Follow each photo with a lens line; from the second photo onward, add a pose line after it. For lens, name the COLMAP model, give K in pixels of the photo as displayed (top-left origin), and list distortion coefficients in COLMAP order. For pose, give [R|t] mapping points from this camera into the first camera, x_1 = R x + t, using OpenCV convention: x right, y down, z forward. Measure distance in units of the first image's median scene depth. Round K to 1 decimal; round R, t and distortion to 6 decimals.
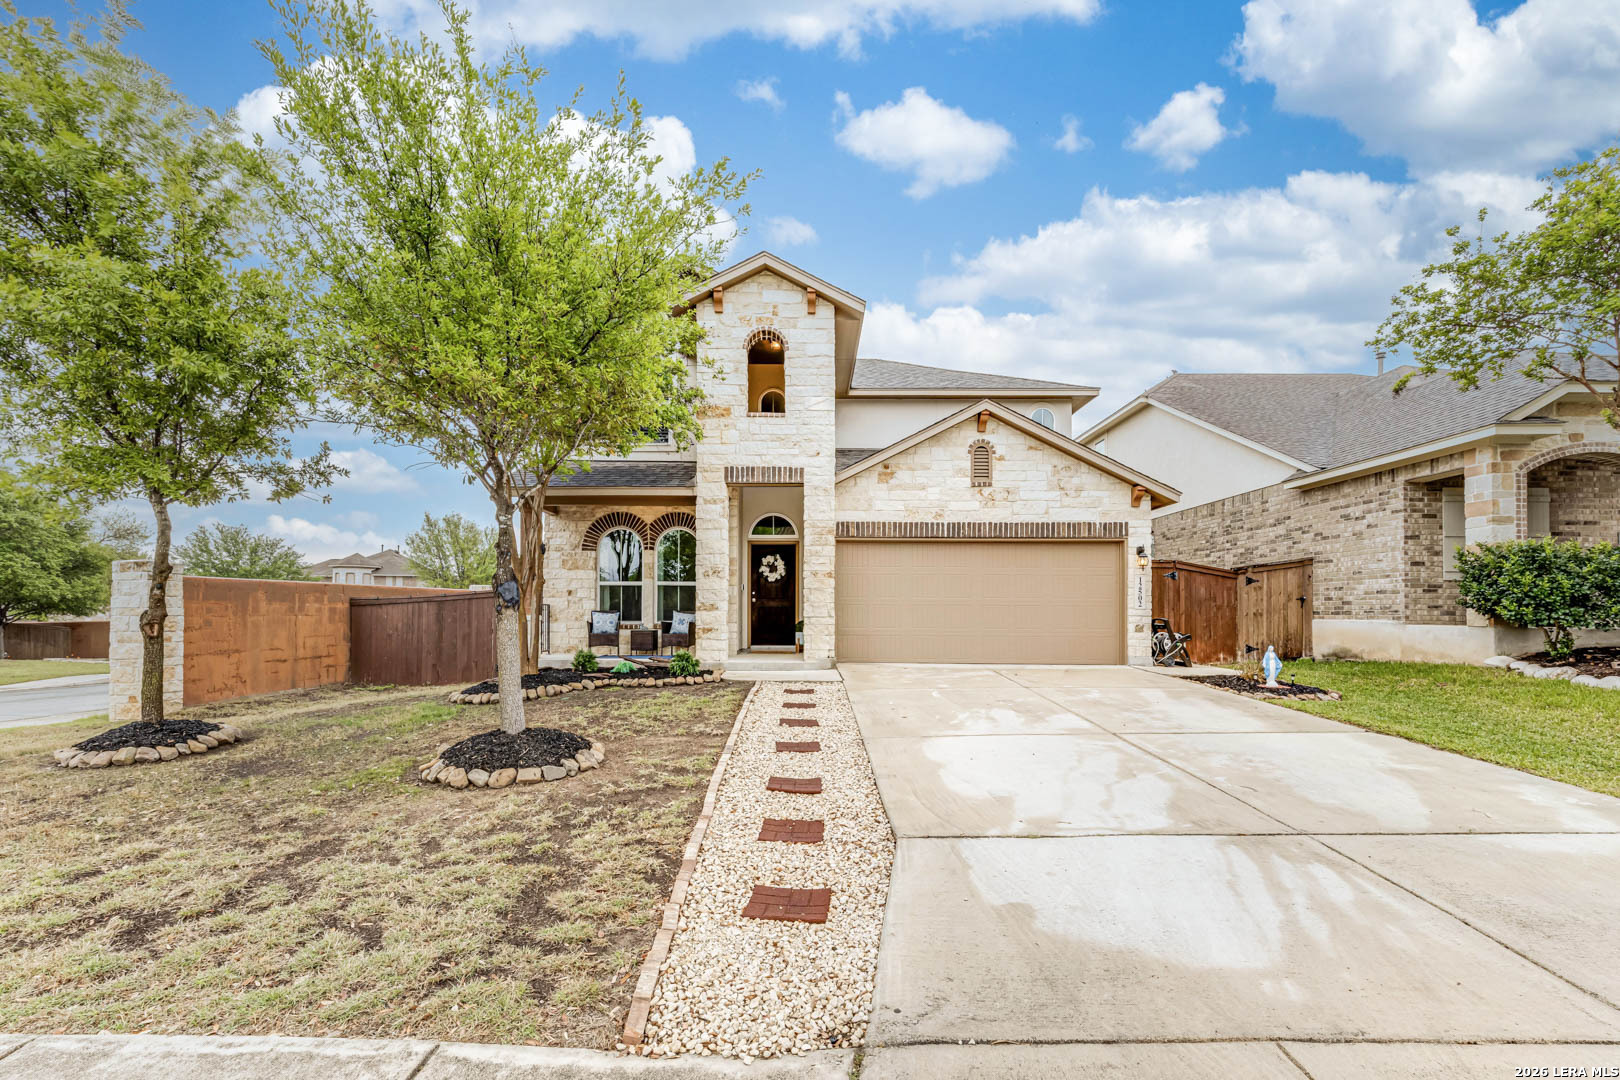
lens RADIAL K [[729.4, 0, 788.7], [0, 729.4, 591.6], [0, 0, 1]] dist [0.026849, -0.001466]
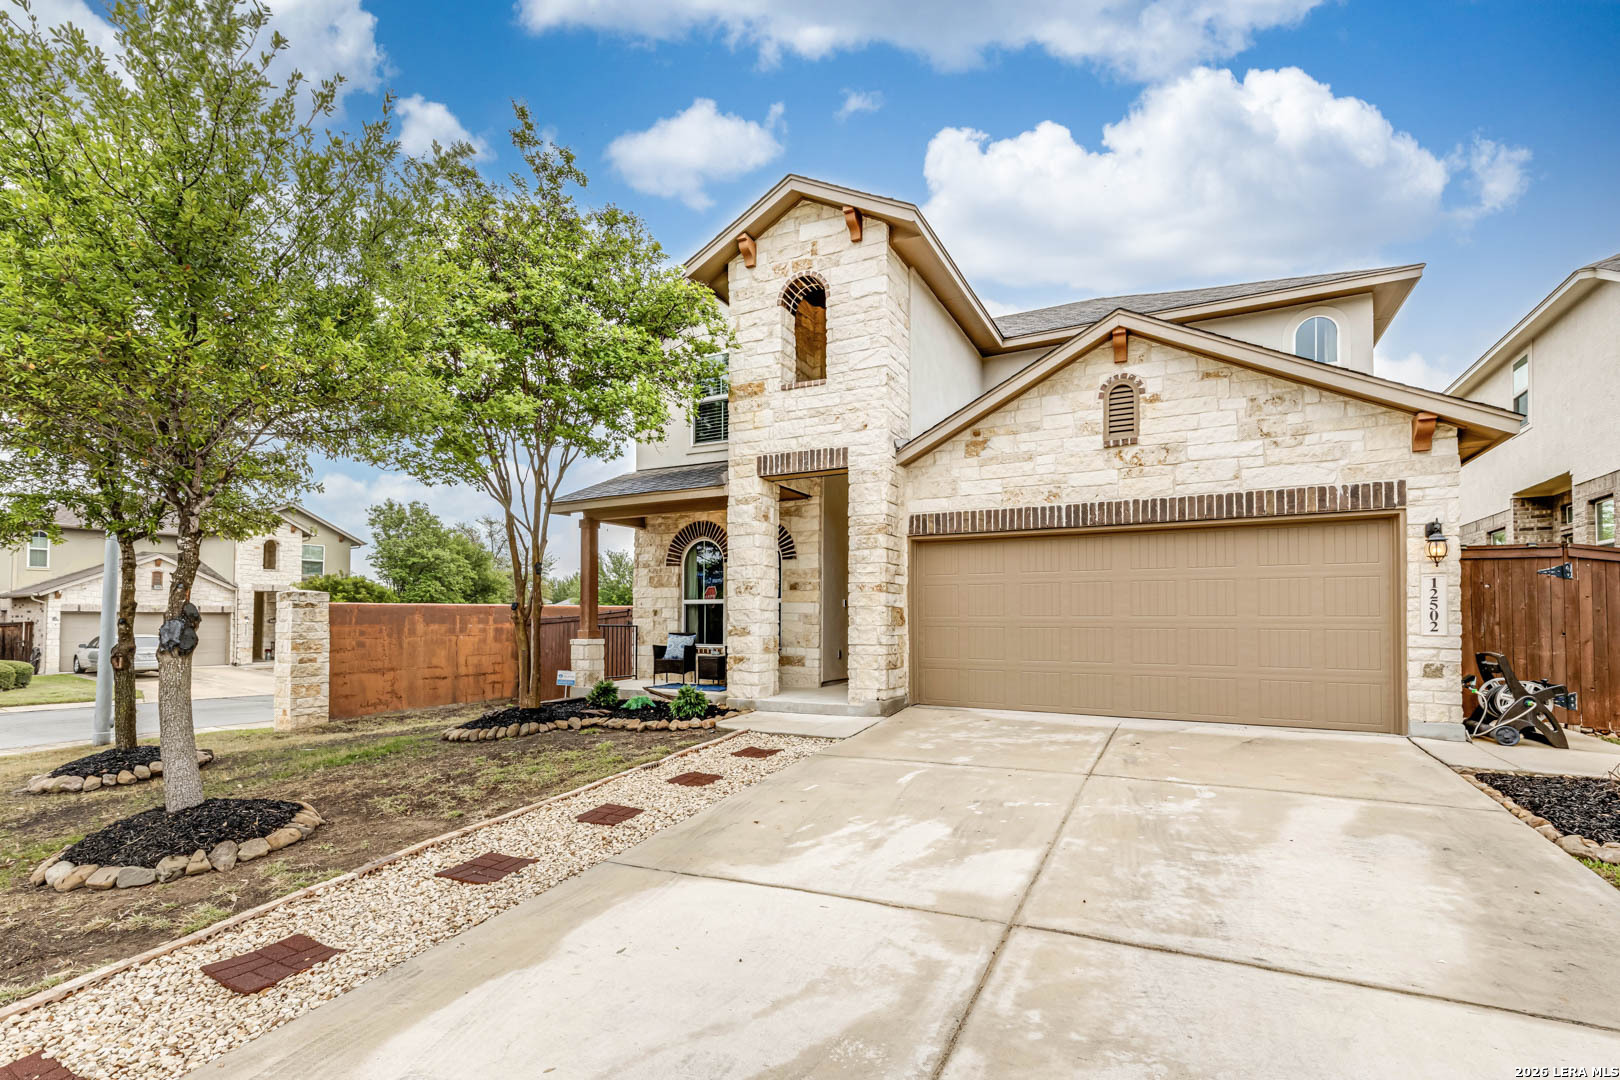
lens RADIAL K [[729.4, 0, 818.9], [0, 729.4, 594.7], [0, 0, 1]] dist [0.026849, -0.001466]
pose [[0.898354, -0.019638, -0.438833, 0.307097], [0.017904, 0.999807, -0.008090, -0.010634], [0.438907, -0.000589, 0.898532, 0.292677]]
